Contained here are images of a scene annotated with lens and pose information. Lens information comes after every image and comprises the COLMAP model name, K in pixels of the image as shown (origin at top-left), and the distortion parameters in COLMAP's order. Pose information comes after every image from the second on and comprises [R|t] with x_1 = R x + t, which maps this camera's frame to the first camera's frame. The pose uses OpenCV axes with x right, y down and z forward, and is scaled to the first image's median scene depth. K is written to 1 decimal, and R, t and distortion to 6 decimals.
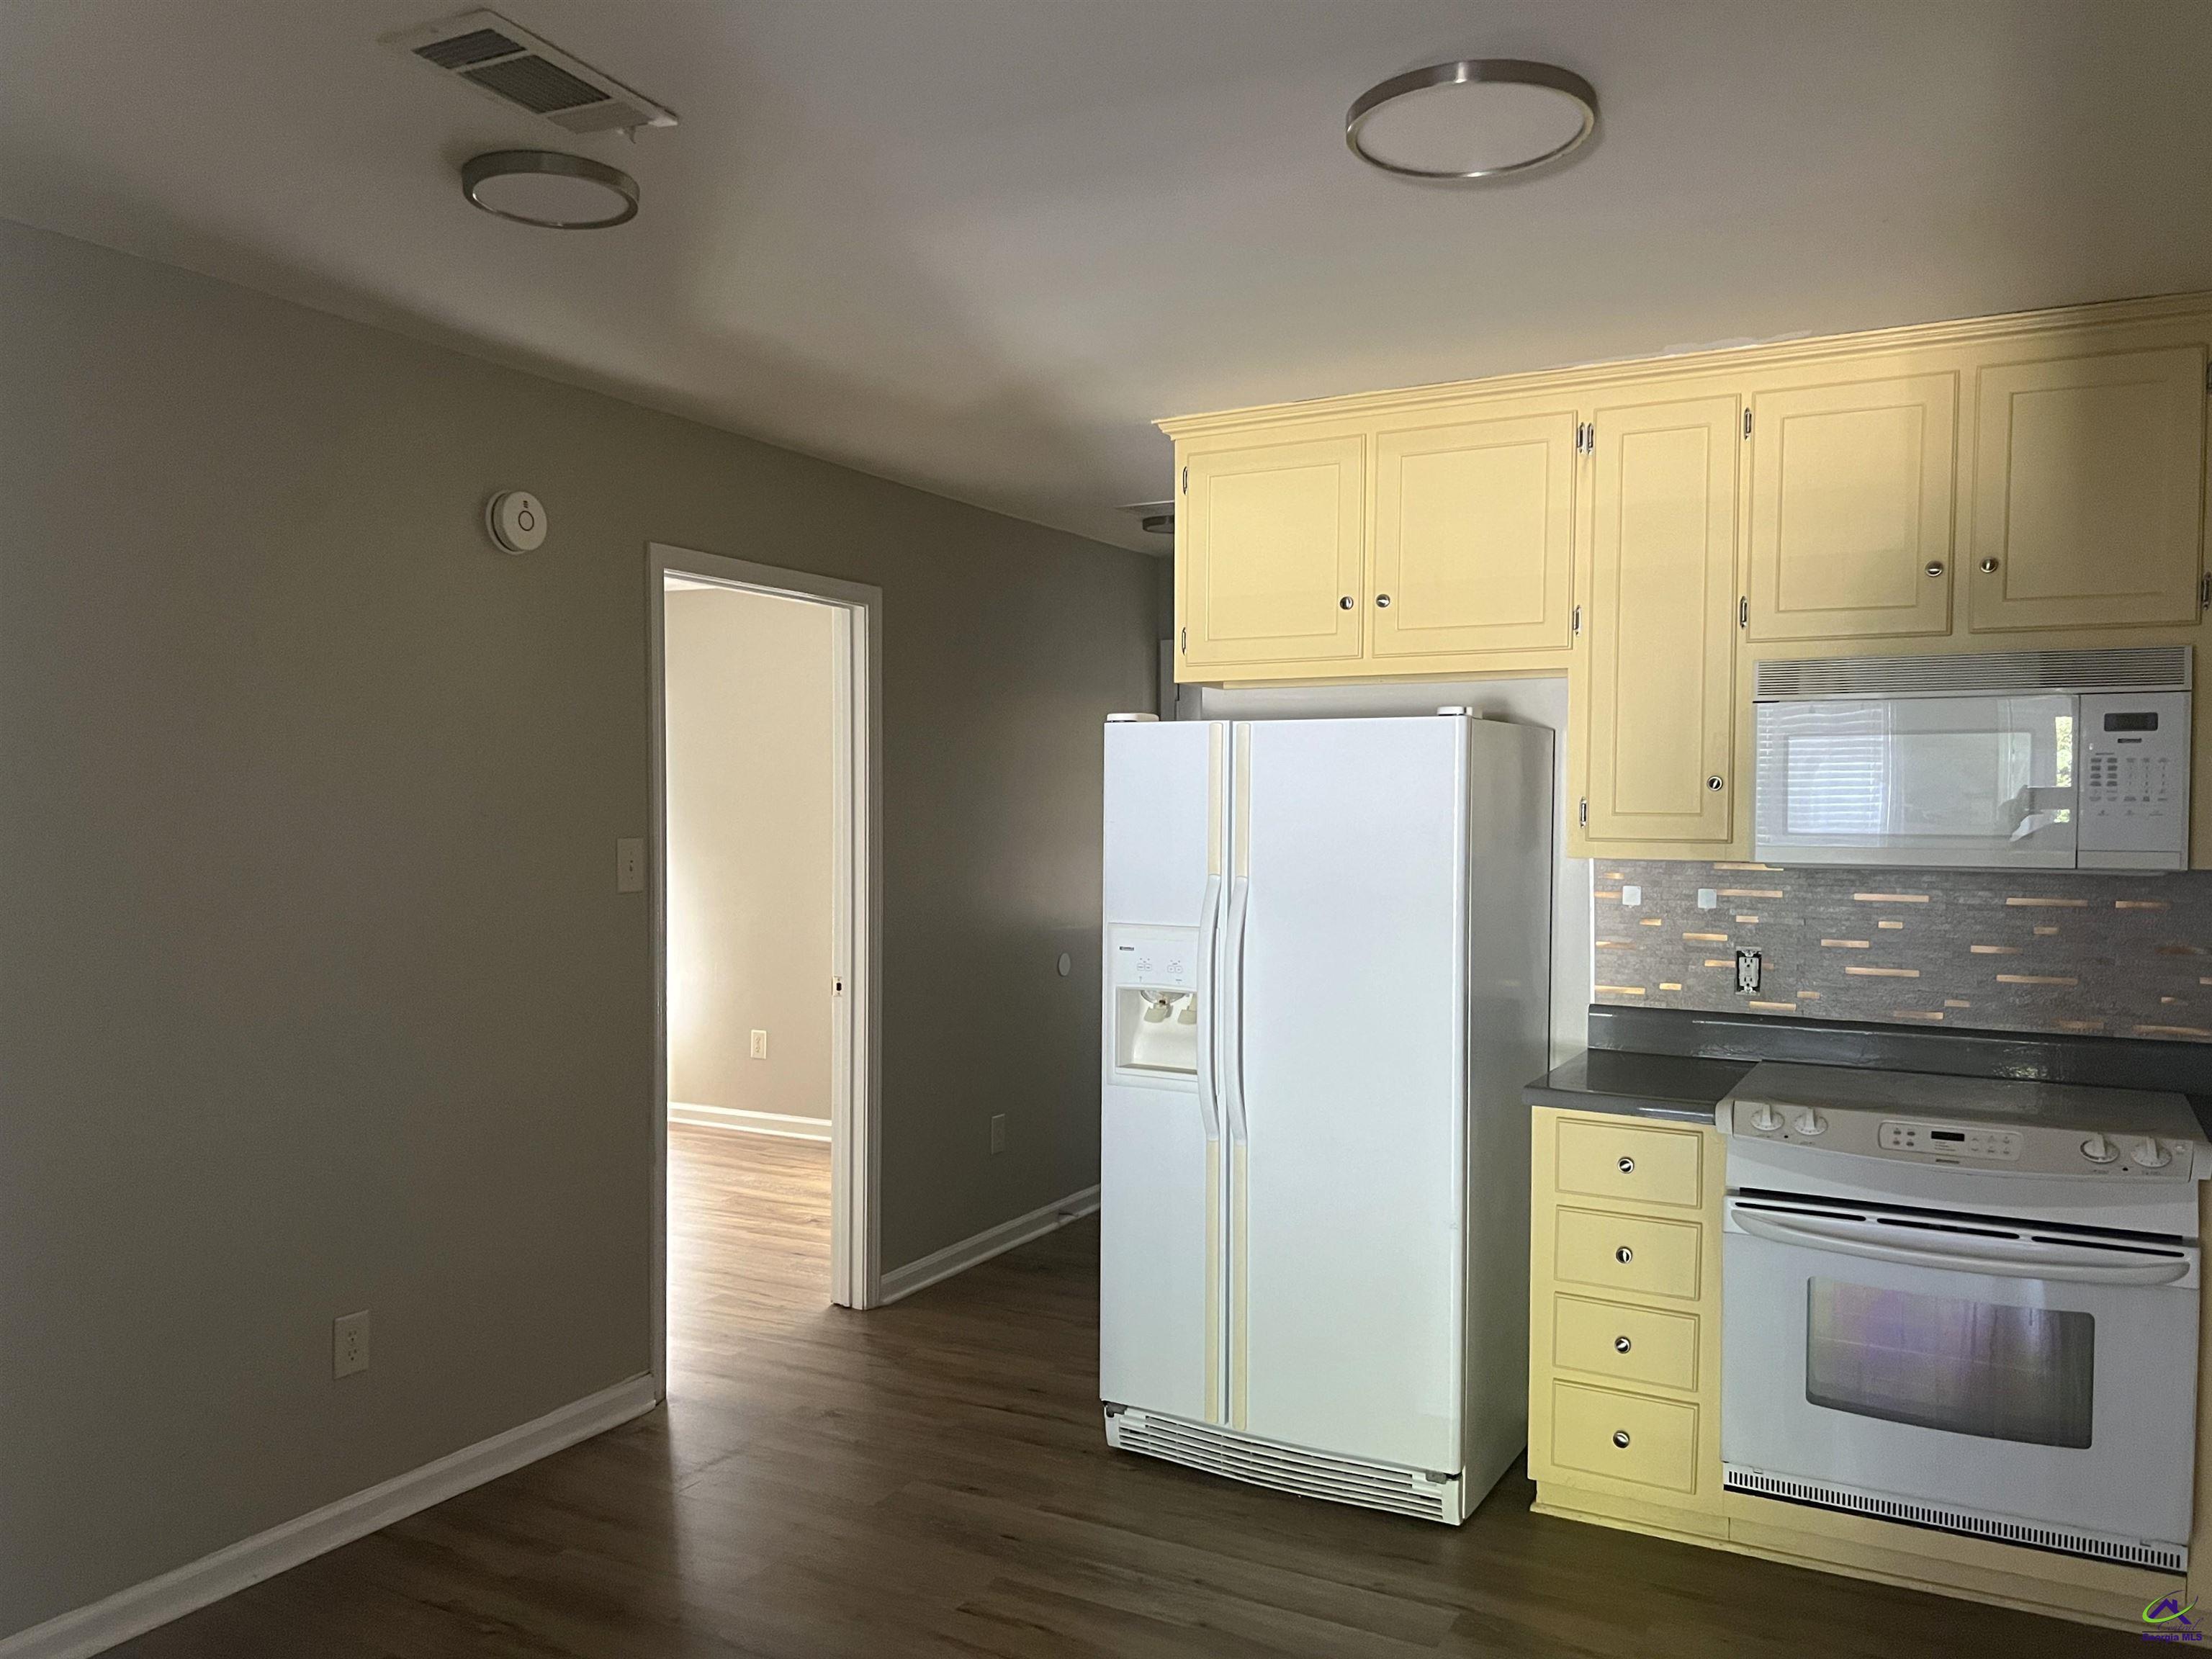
lens RADIAL K [[1627.1, 0, 1095.5], [0, 1627.1, 836.9], [0, 0, 1]] dist [-0.009198, -0.009976]
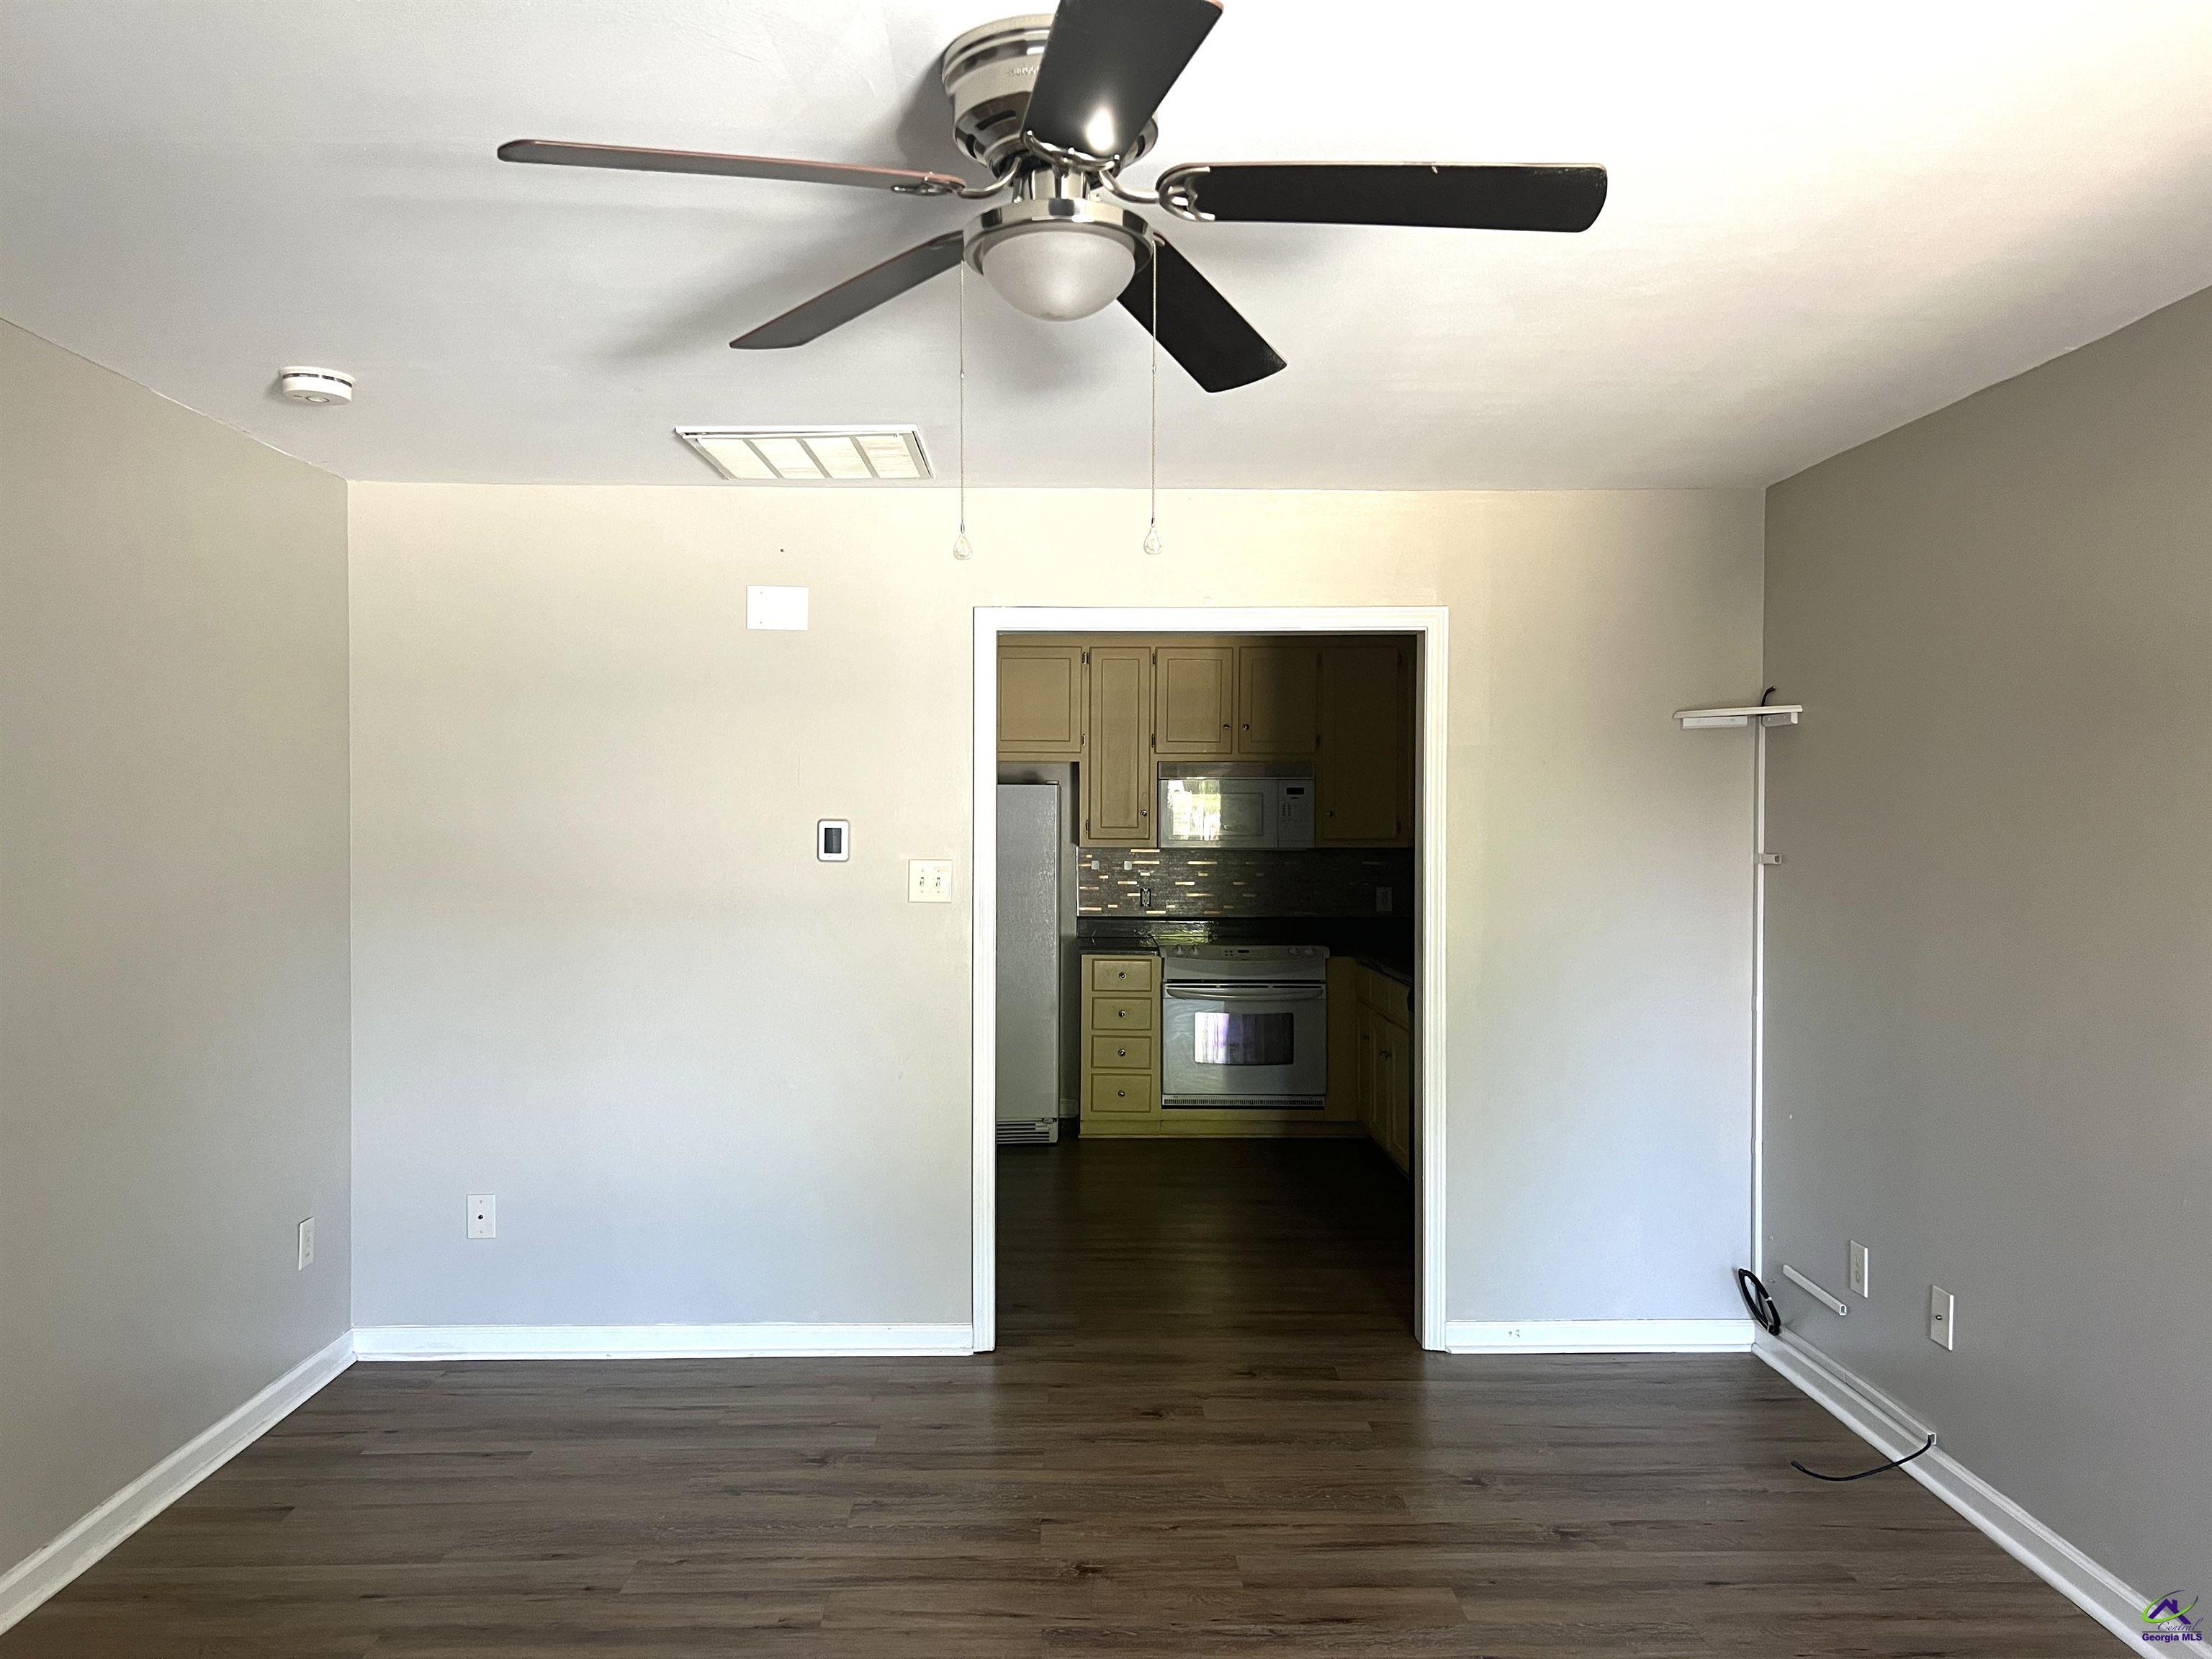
lens RADIAL K [[1627.1, 0, 1106.9], [0, 1627.1, 825.3], [0, 0, 1]] dist [-0.009198, -0.009976]
pose [[0.856328, -0.006589, 0.516389, -0.829356], [0.010923, 0.999926, -0.005355, -0.005156], [-0.516316, 0.010226, 0.856337, -0.923289]]
